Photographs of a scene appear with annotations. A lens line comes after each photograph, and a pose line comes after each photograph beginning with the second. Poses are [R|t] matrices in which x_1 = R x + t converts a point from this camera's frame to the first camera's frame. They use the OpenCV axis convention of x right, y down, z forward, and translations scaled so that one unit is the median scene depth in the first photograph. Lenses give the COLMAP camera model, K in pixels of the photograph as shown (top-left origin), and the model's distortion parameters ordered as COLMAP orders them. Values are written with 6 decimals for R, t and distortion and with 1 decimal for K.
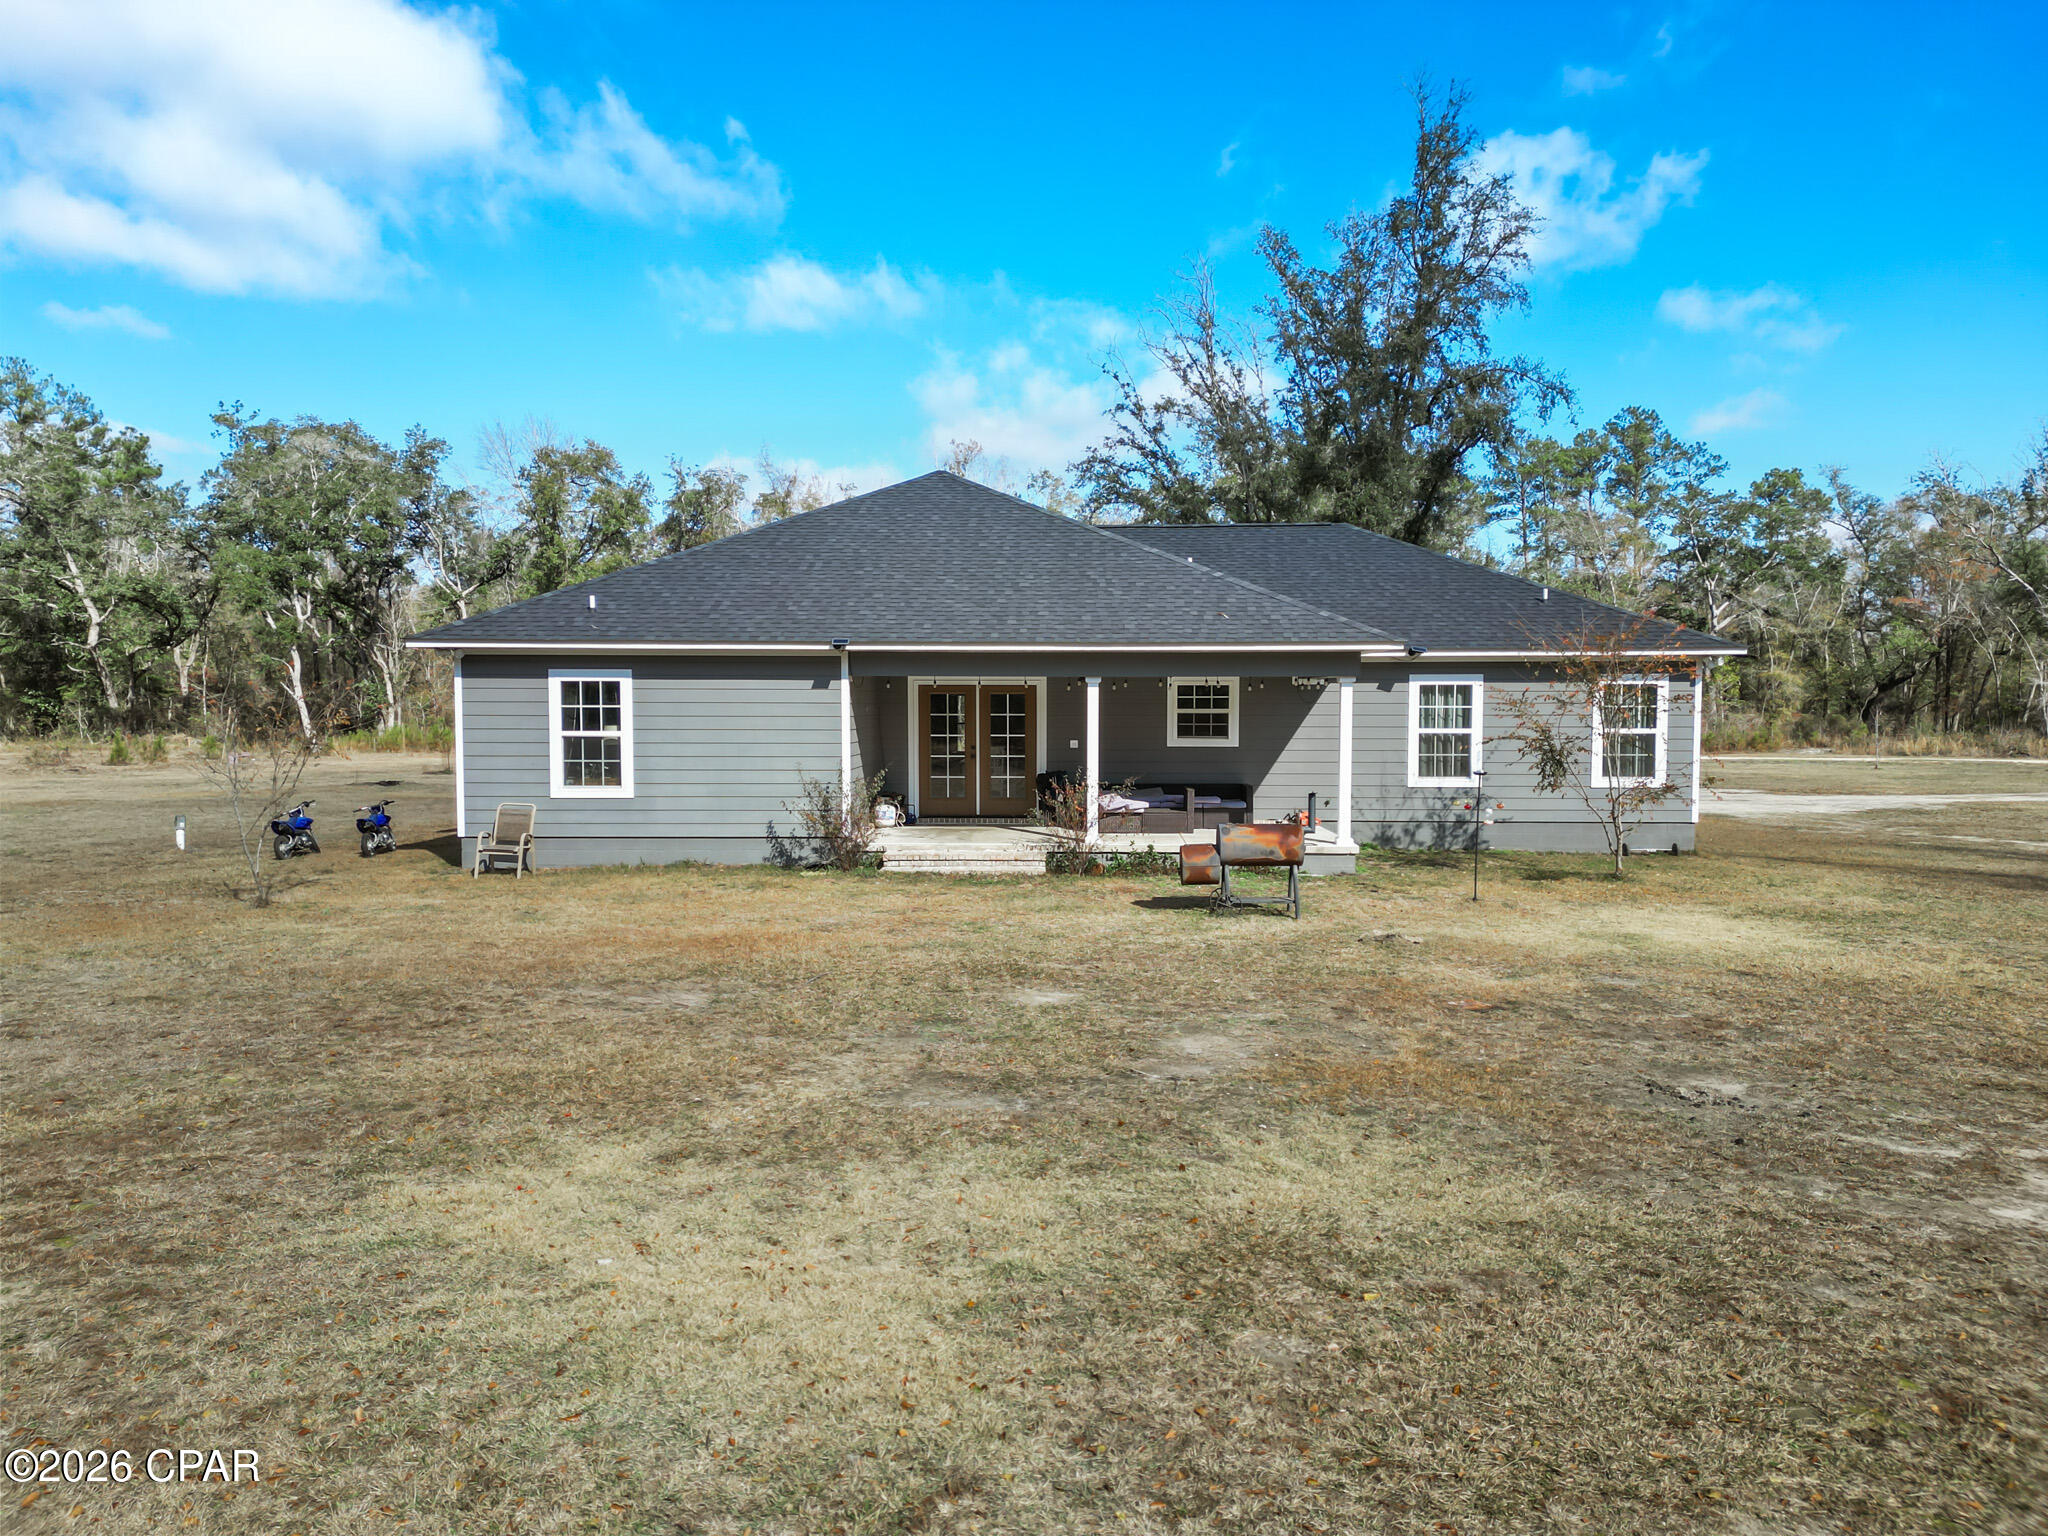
lens RADIAL K [[1455.6, 0, 1024.0], [0, 1455.6, 768.0], [0, 0, 1]] dist [0.087736, -0.092031]
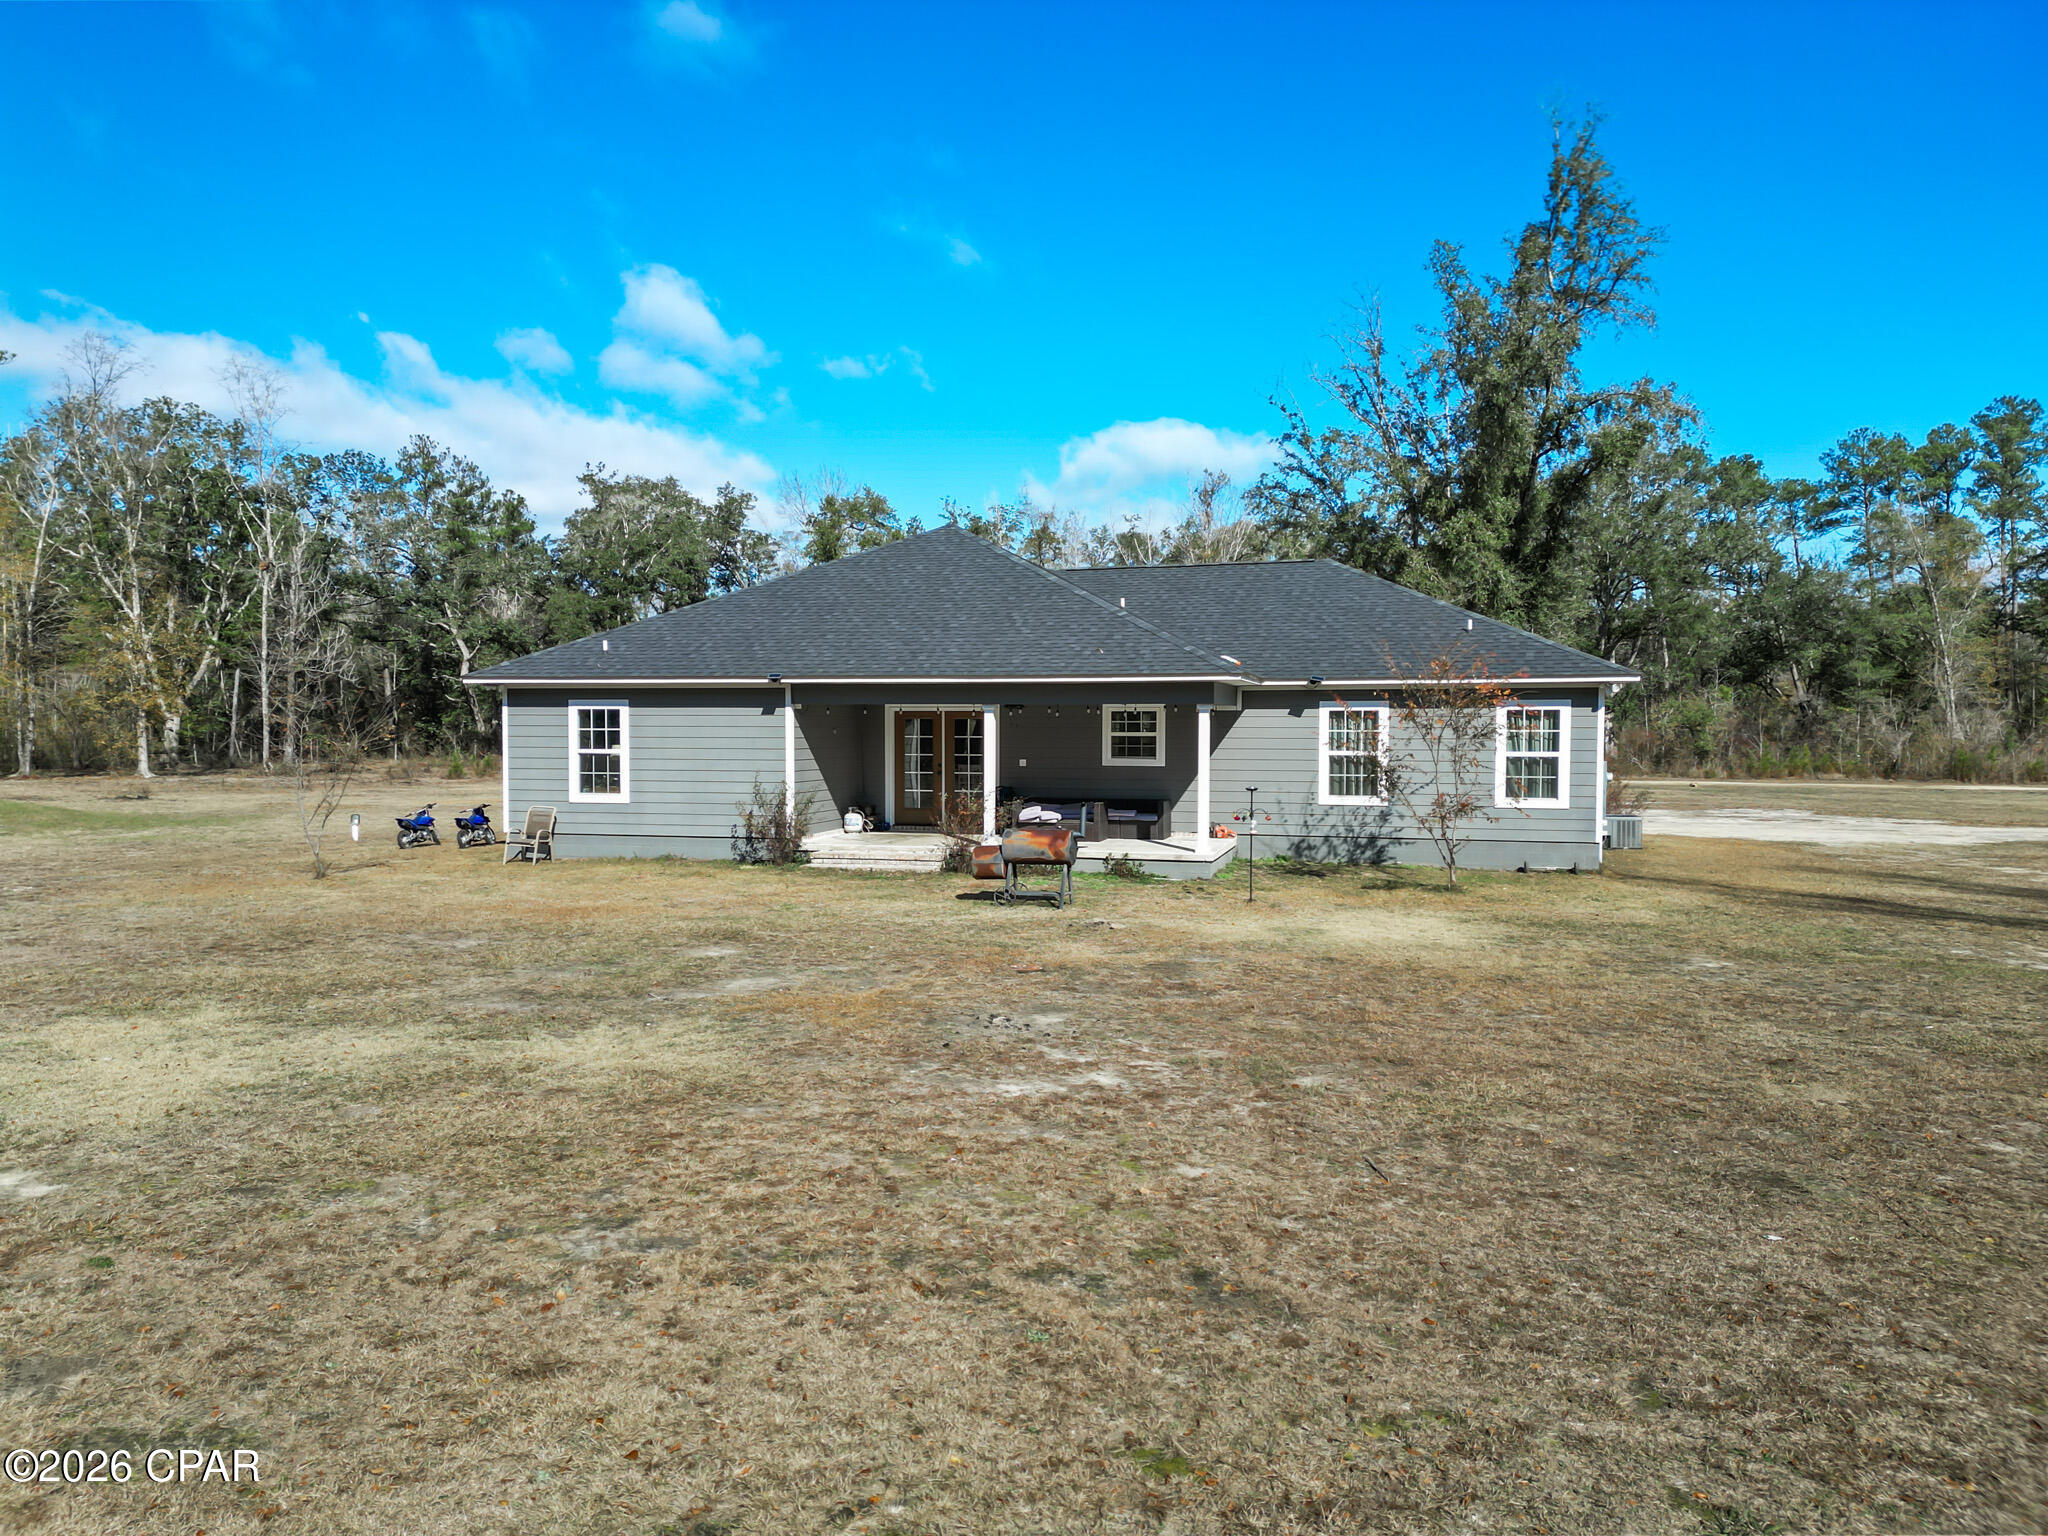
lens RADIAL K [[1464.5, 0, 1024.0], [0, 1464.5, 768.0], [0, 0, 1]] dist [0.101898, -0.096448]
pose [[0.969994, 0.007524, -0.243011, 0.315838], [-0.011626, 0.999813, -0.015449, 0.005235], [0.242849, 0.017810, 0.969900, -0.112142]]
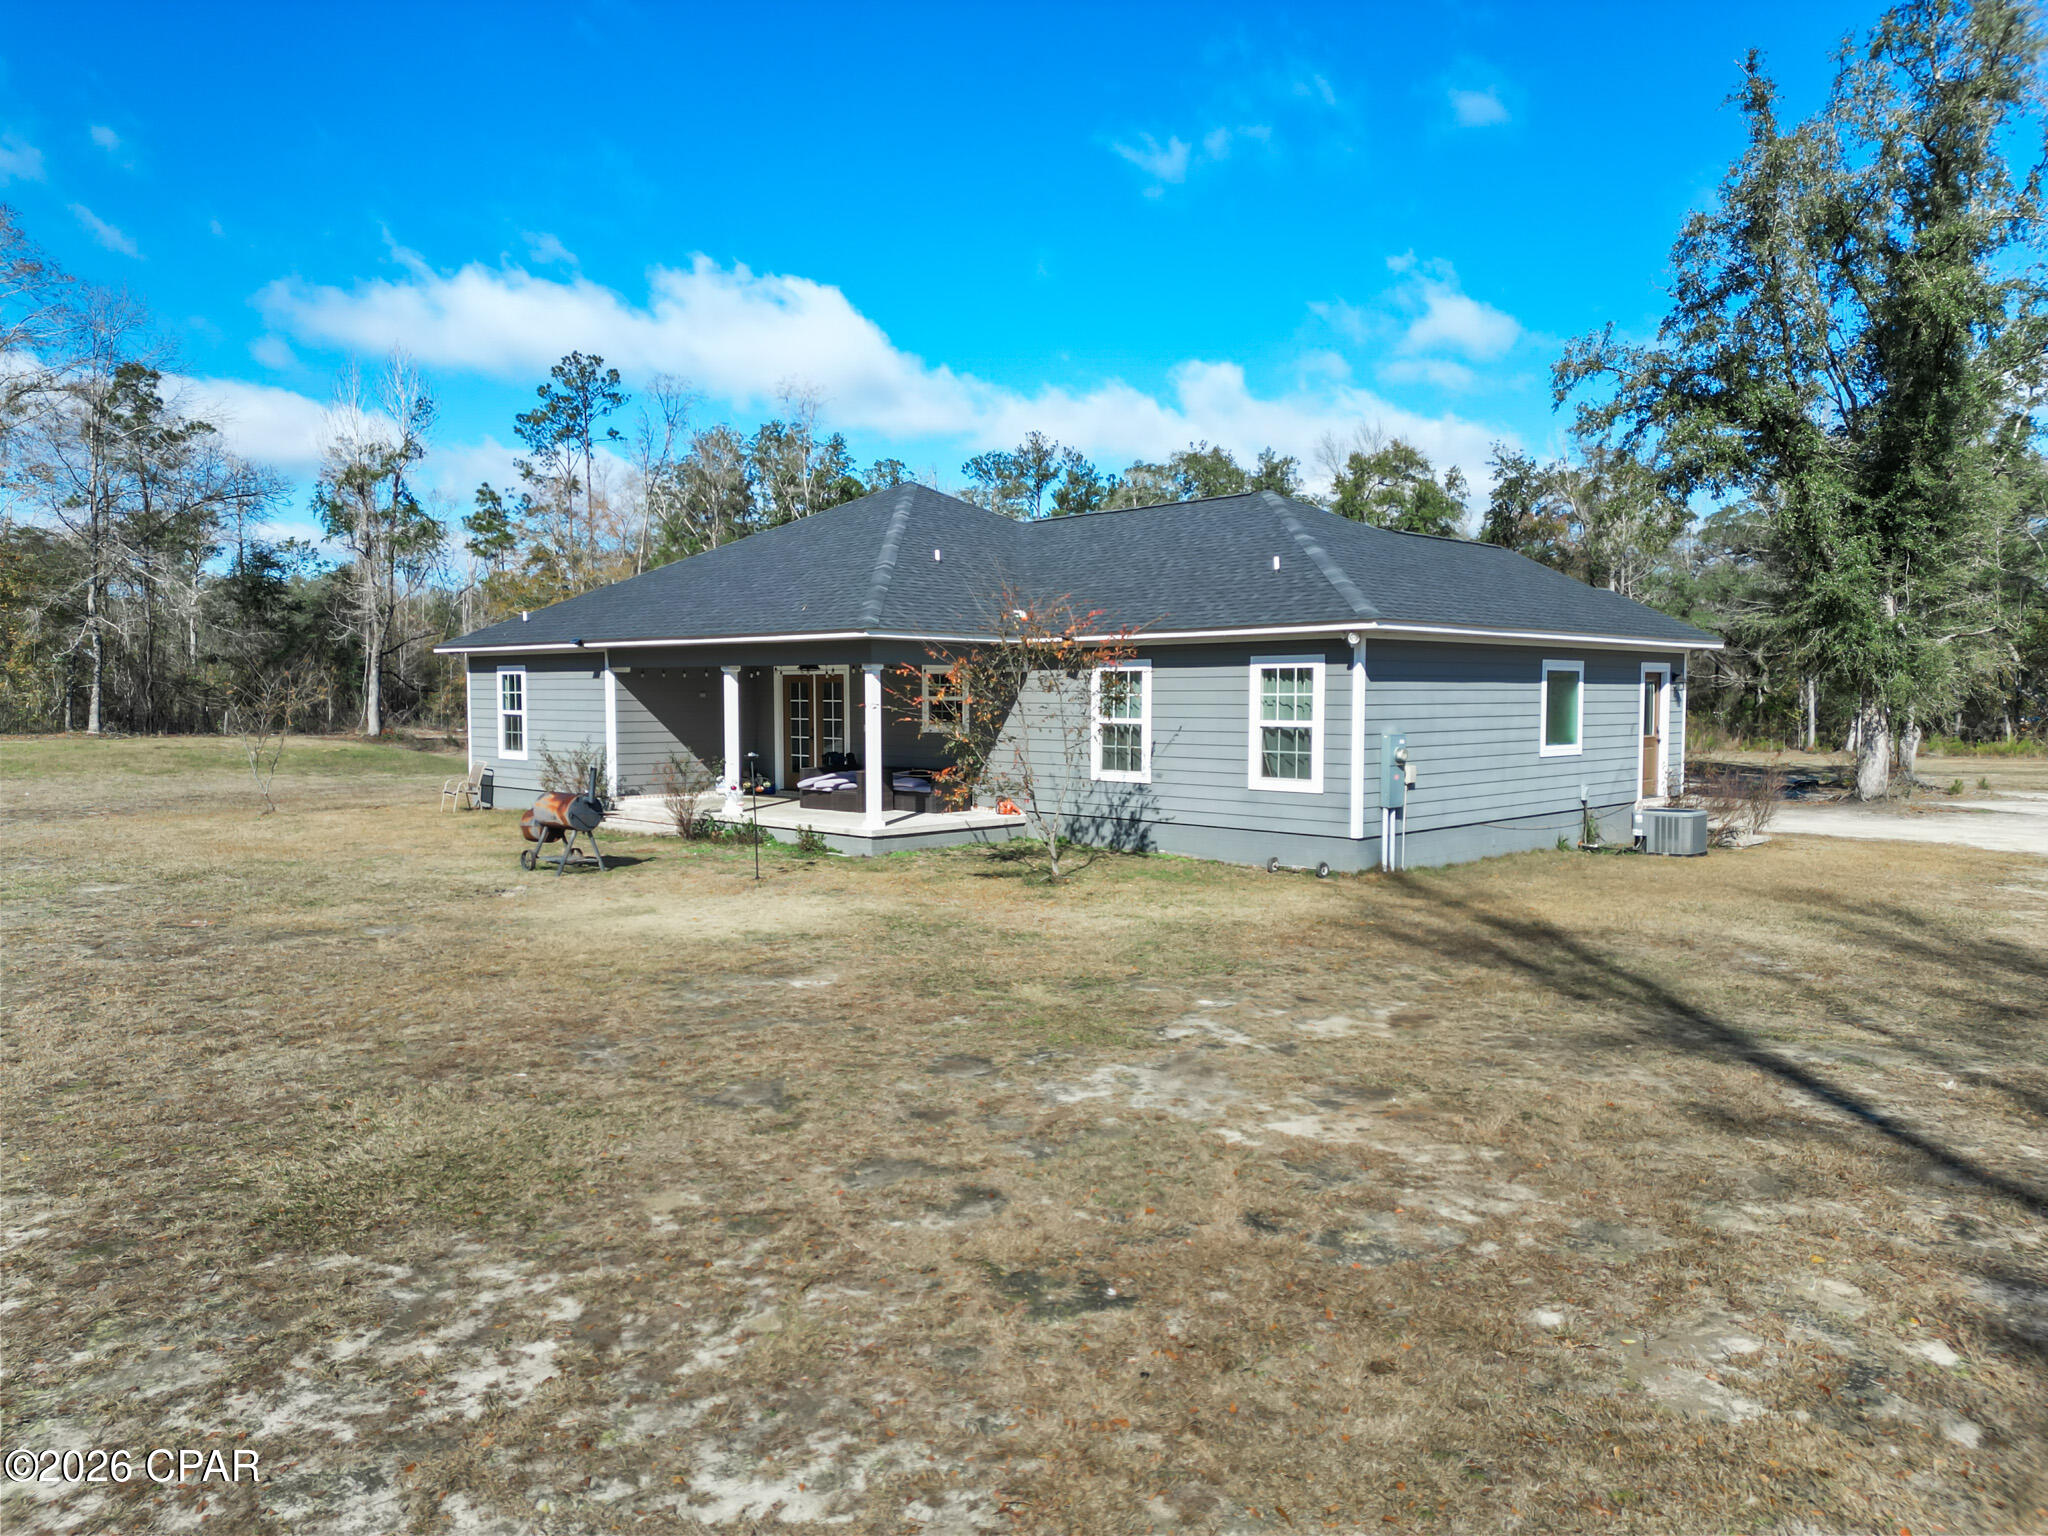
lens RADIAL K [[1464.5, 0, 1024.0], [0, 1464.5, 768.0], [0, 0, 1]] dist [0.101898, -0.096448]
pose [[0.721317, 0.034009, -0.691769, 0.881126], [-0.032759, 0.999351, 0.014973, -0.007219], [0.691829, 0.011861, 0.721963, 0.295335]]
